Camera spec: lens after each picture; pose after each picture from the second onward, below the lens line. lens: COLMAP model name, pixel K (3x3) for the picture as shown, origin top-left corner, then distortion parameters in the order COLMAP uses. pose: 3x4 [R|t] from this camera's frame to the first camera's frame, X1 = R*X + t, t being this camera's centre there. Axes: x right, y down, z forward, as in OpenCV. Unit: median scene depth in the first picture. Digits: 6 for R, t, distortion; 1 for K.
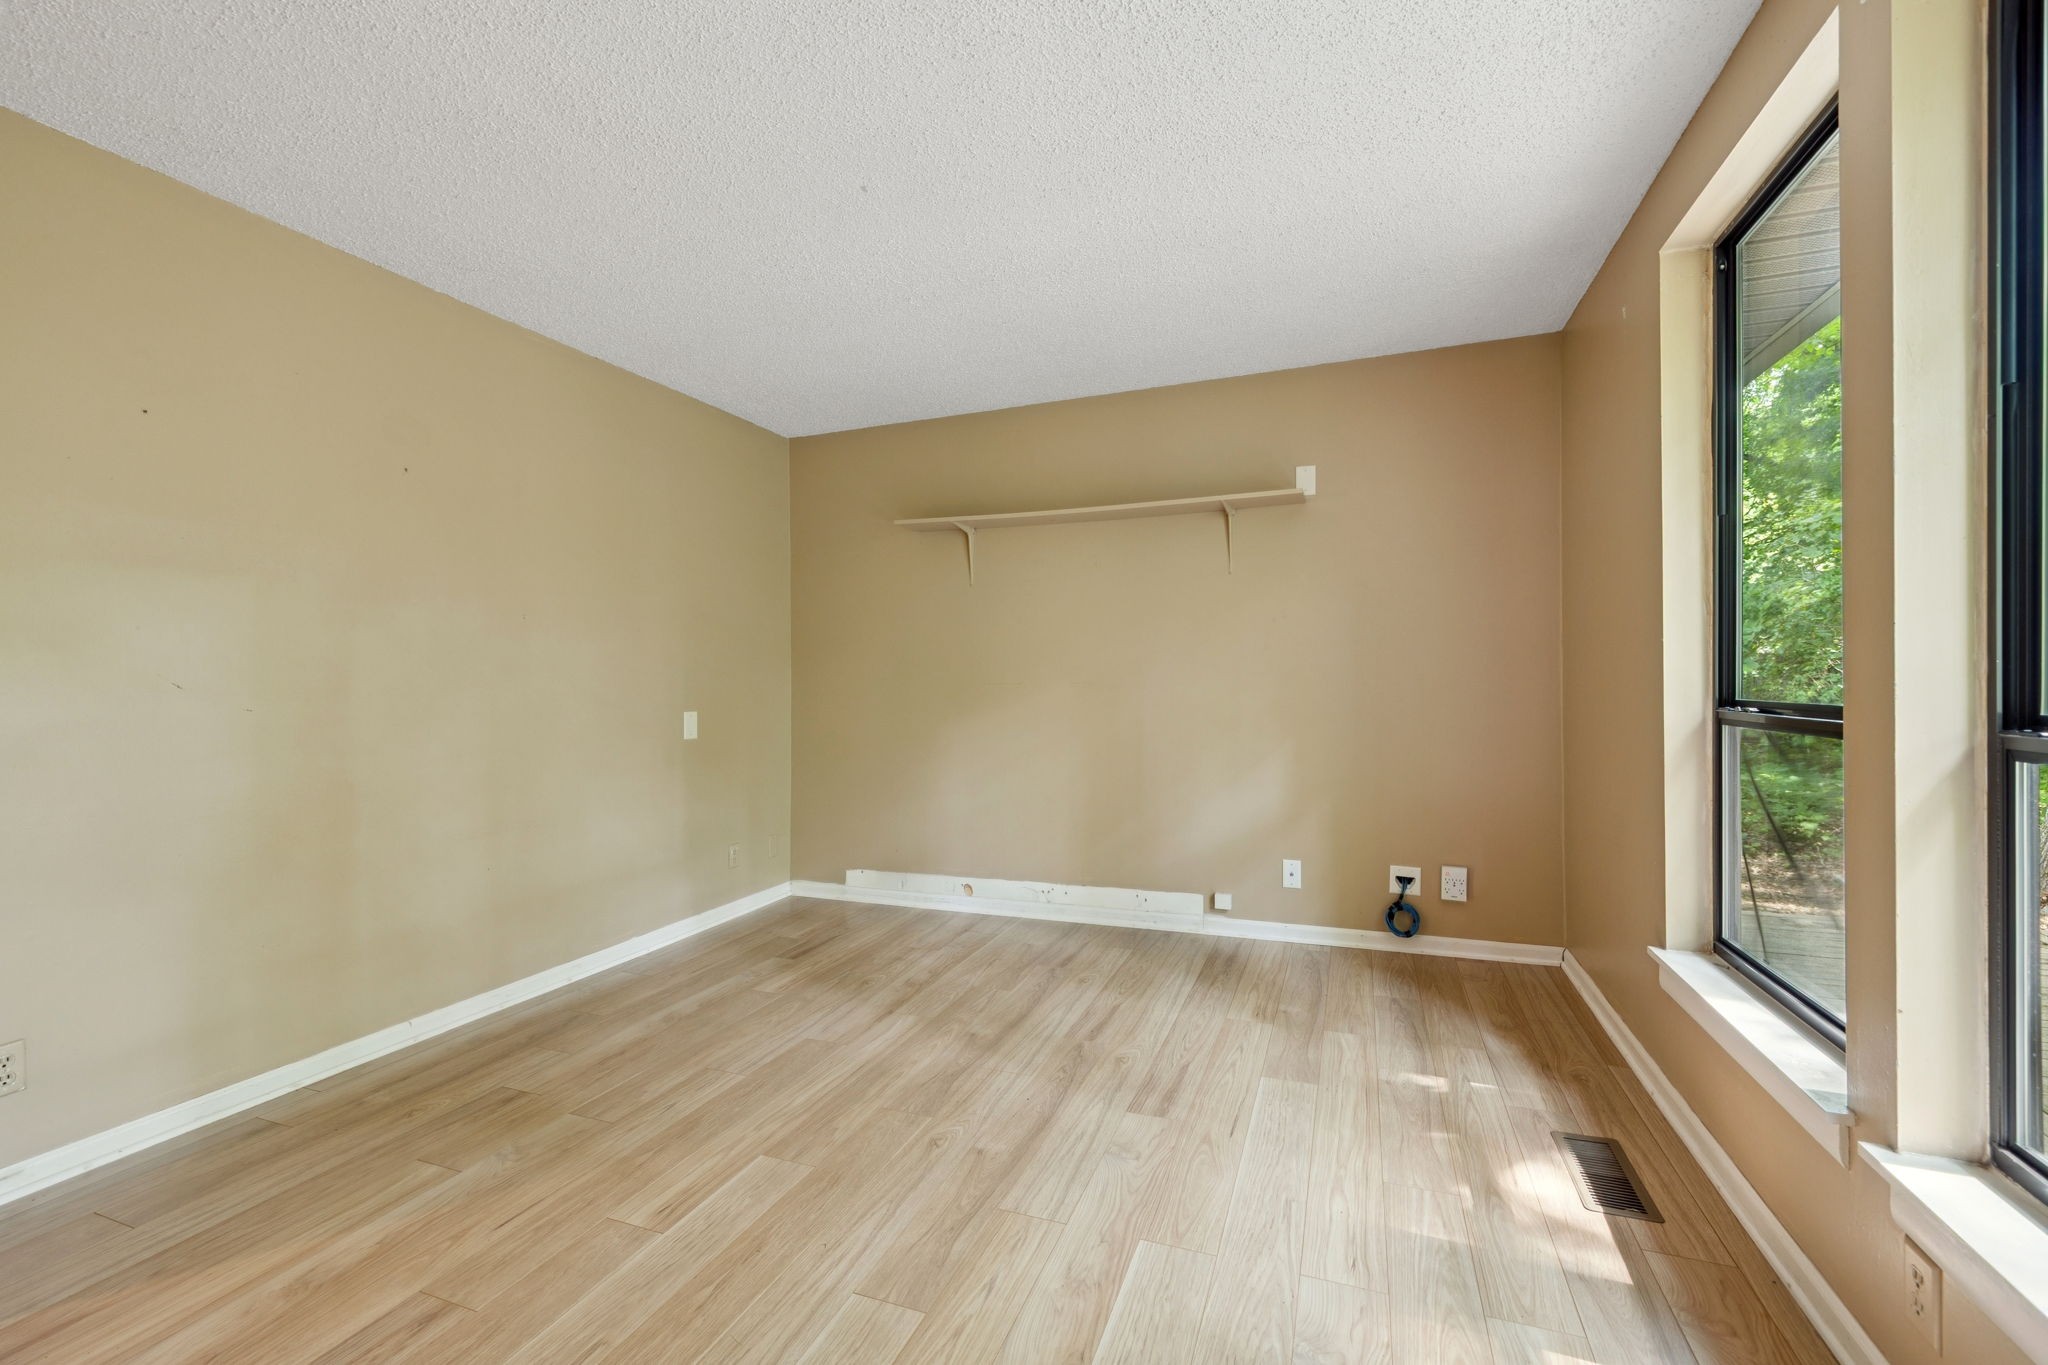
lens RADIAL K [[867.6, 0, 1016.5], [0, 867.6, 670.3], [0, 0, 1]] dist [0.004758, -0.000622]
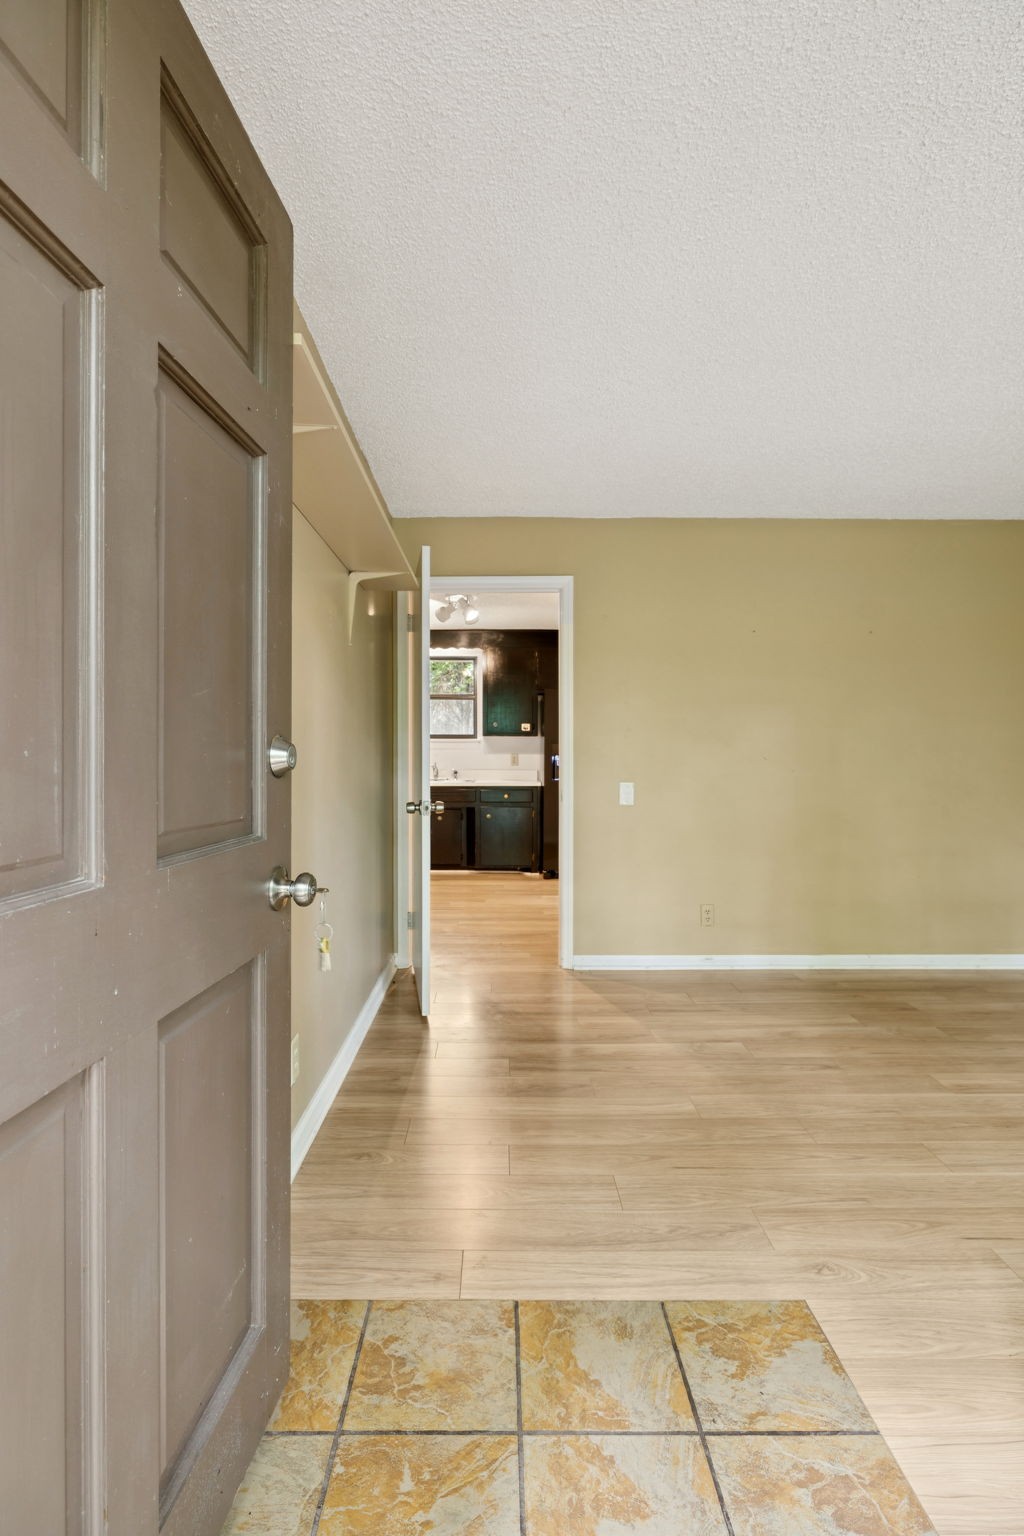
lens RADIAL K [[703.8, 0, 502.8], [0, 703.8, 760.9], [0, 0, 1]] dist [-0.003138, -0.000512]
pose [[0.363528, 0.009670, -0.931533, 0.368728], [0.007836, 0.999879, 0.013438, -0.009372], [0.931550, -0.012185, 0.363408, -0.199919]]
